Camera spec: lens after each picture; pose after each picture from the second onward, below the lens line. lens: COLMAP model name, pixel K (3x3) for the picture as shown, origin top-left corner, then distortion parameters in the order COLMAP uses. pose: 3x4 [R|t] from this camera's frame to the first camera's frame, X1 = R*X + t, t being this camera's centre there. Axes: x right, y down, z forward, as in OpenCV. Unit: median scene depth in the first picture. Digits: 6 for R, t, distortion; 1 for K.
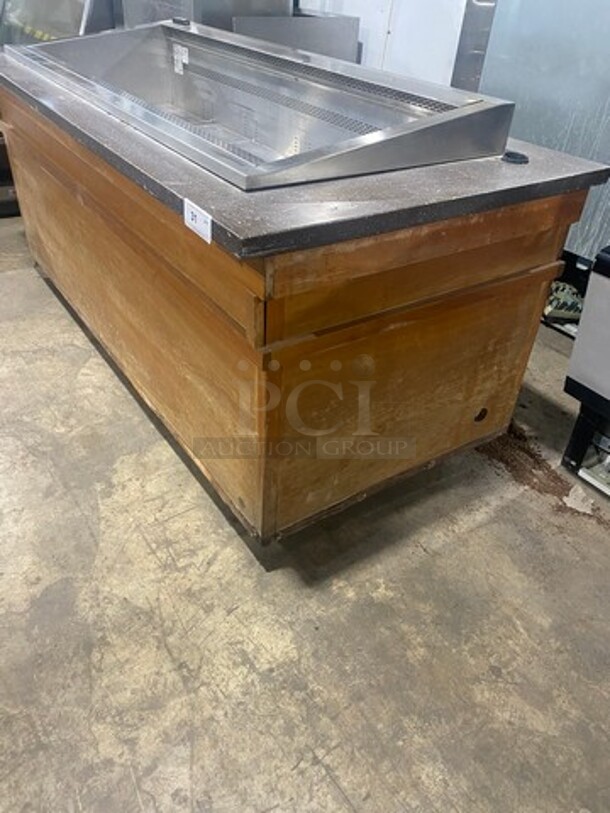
lens RADIAL K [[604.8, 0, 303.7], [0, 604.8, 405.1], [0, 0, 1]] dist [0.014369, -0.010219]
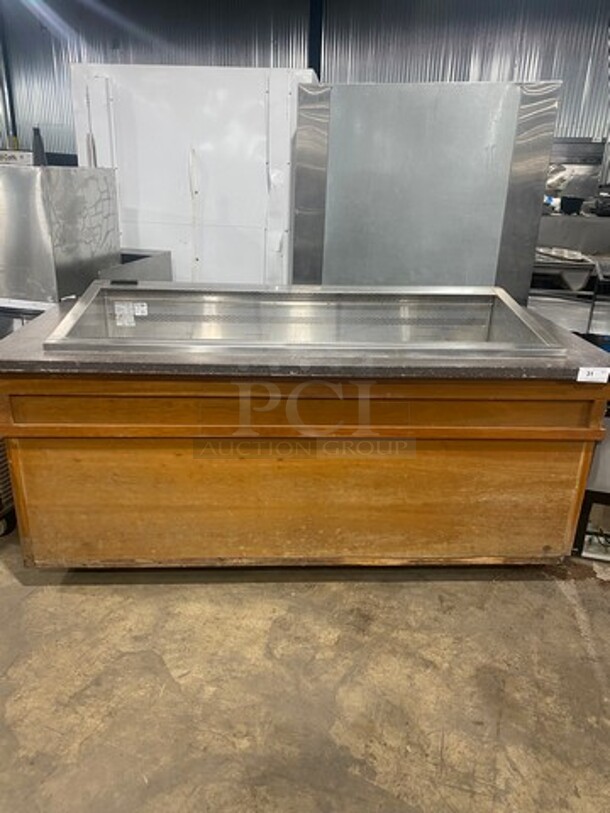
lens RADIAL K [[650.2, 0, 306.0], [0, 650.2, 407.4], [0, 0, 1]] dist [-0.011646, -0.011934]
pose [[0.771389, -0.243395, 0.587977, -0.727404], [0.399316, 0.904553, -0.149434, -0.199207], [-0.495485, 0.350061, 0.794954, 0.118918]]
